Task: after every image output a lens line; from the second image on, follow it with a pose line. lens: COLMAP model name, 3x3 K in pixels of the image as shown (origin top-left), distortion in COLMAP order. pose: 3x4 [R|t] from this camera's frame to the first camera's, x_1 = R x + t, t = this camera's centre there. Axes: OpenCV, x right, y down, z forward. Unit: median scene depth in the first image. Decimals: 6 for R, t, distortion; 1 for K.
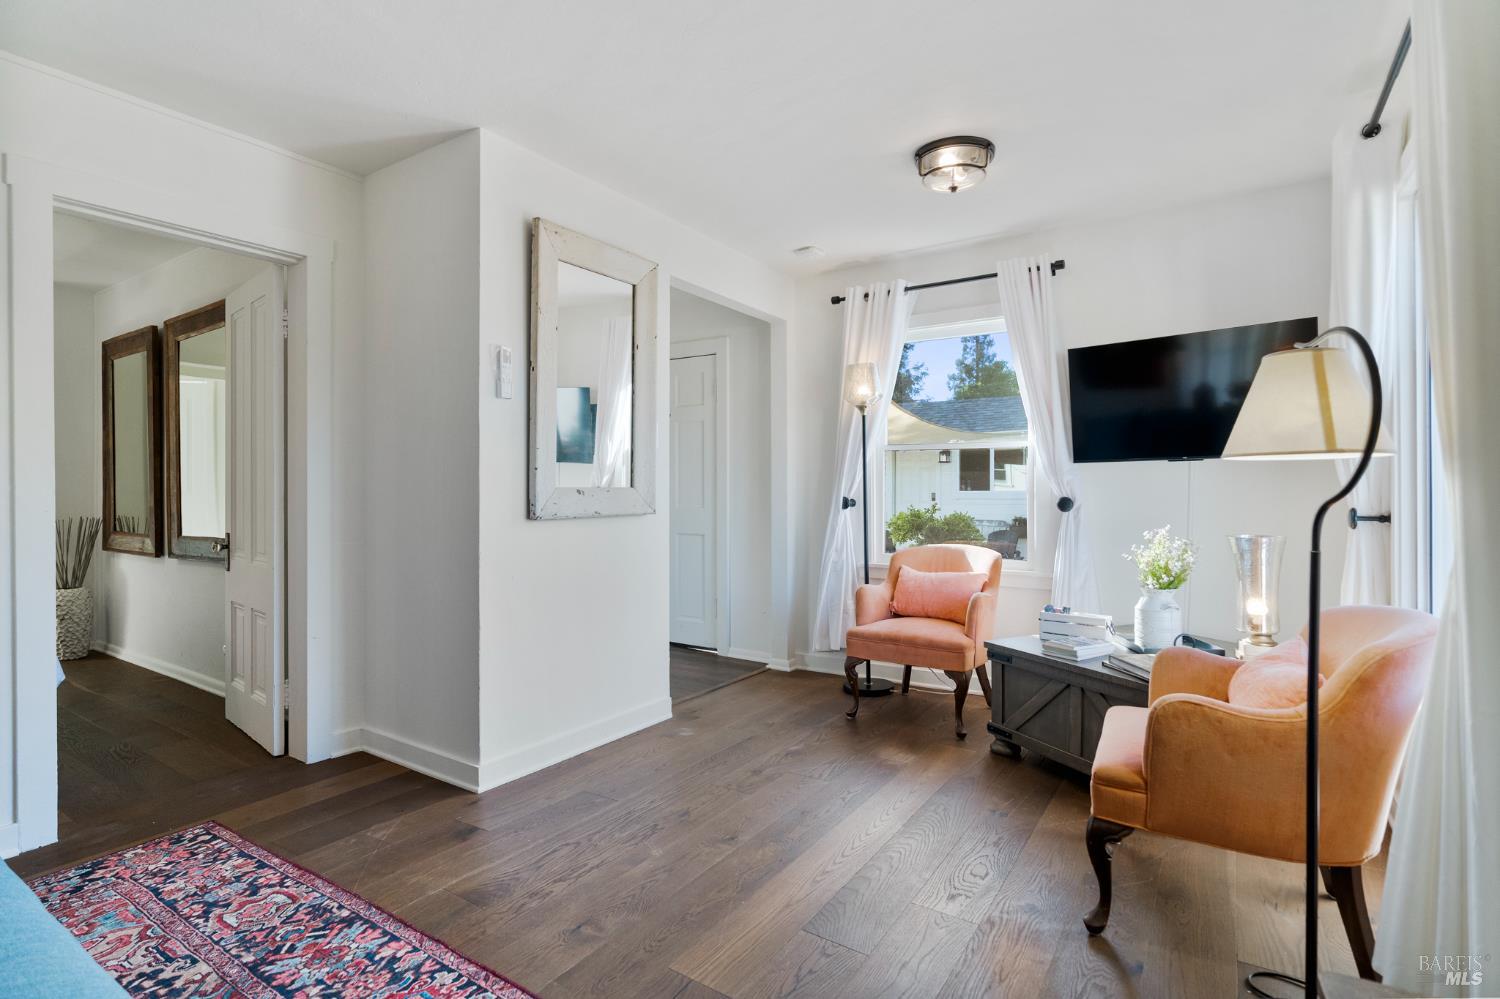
lens RADIAL K [[722.4, 0, 740.9], [0, 722.4, 498.8], [0, 0, 1]] dist [-0.001078, 0.000070]
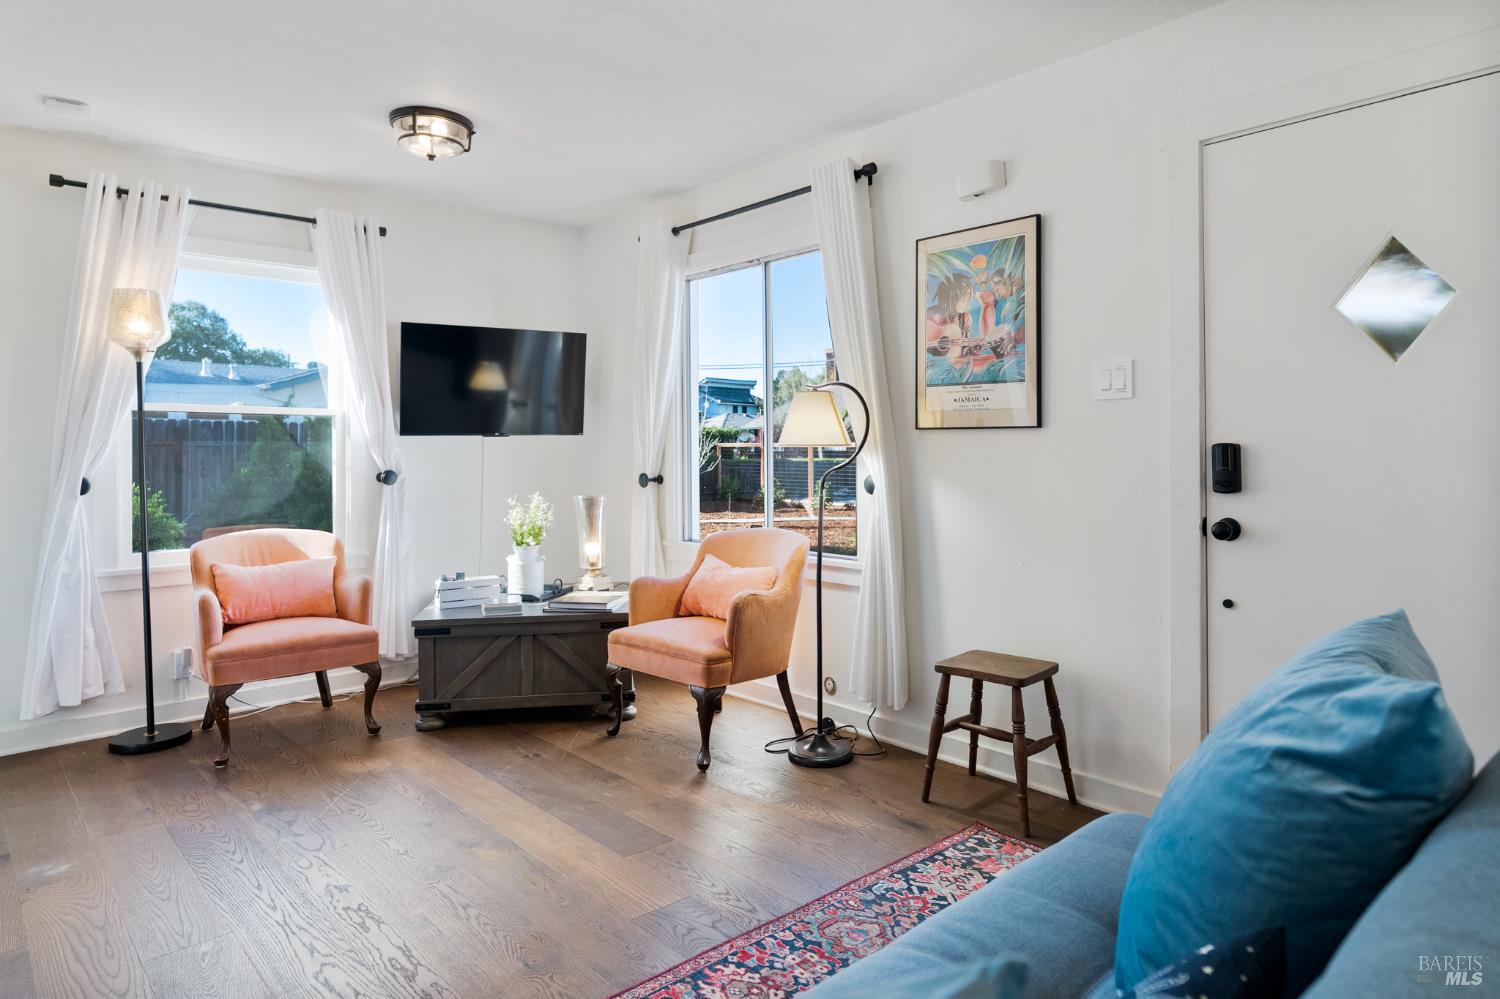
lens RADIAL K [[885.9, 0, 740.9], [0, 885.9, 472.0], [0, 0, 1]] dist [0.001568, -0.001247]
pose [[0.266925, -0.024864, 0.963396, -0.609212], [0.017101, 0.999632, 0.021061, -0.017692], [-0.963566, 0.010853, 0.267252, 0.226803]]
